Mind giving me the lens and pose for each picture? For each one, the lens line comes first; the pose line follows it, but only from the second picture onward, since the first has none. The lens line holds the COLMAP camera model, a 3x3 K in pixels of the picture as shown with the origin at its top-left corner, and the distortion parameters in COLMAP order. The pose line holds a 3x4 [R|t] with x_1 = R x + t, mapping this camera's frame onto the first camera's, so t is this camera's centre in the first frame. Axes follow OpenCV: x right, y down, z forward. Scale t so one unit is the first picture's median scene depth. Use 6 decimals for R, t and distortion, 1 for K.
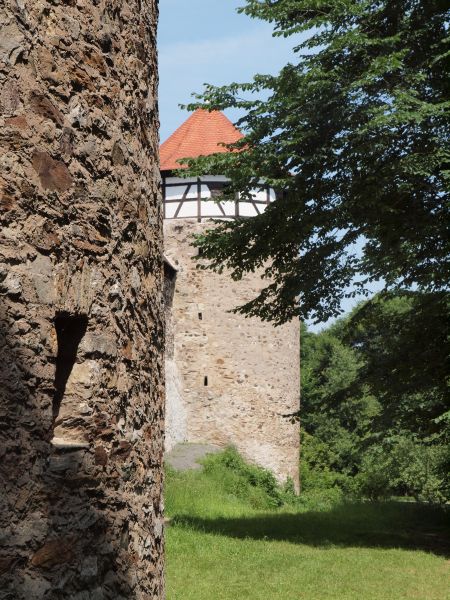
lens RADIAL K [[1497.0, 0, 225.1], [0, 1497.0, 298.9], [0, 0, 1]] dist [0.130342, 0.000000]
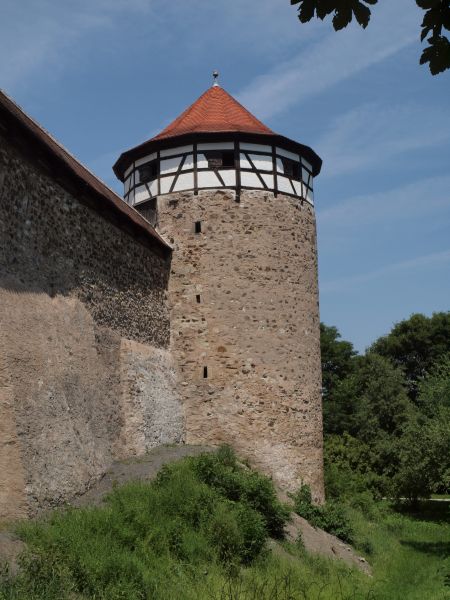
lens RADIAL K [[854.3, 0, 224.6], [0, 854.3, 302.9], [0, 0, 1]] dist [0.001217, 0.000000]
pose [[0.991913, -0.039886, -0.120487, 0.058408], [0.030729, 0.996563, -0.076929, 0.052563], [0.123141, 0.072604, 0.989730, 0.502862]]
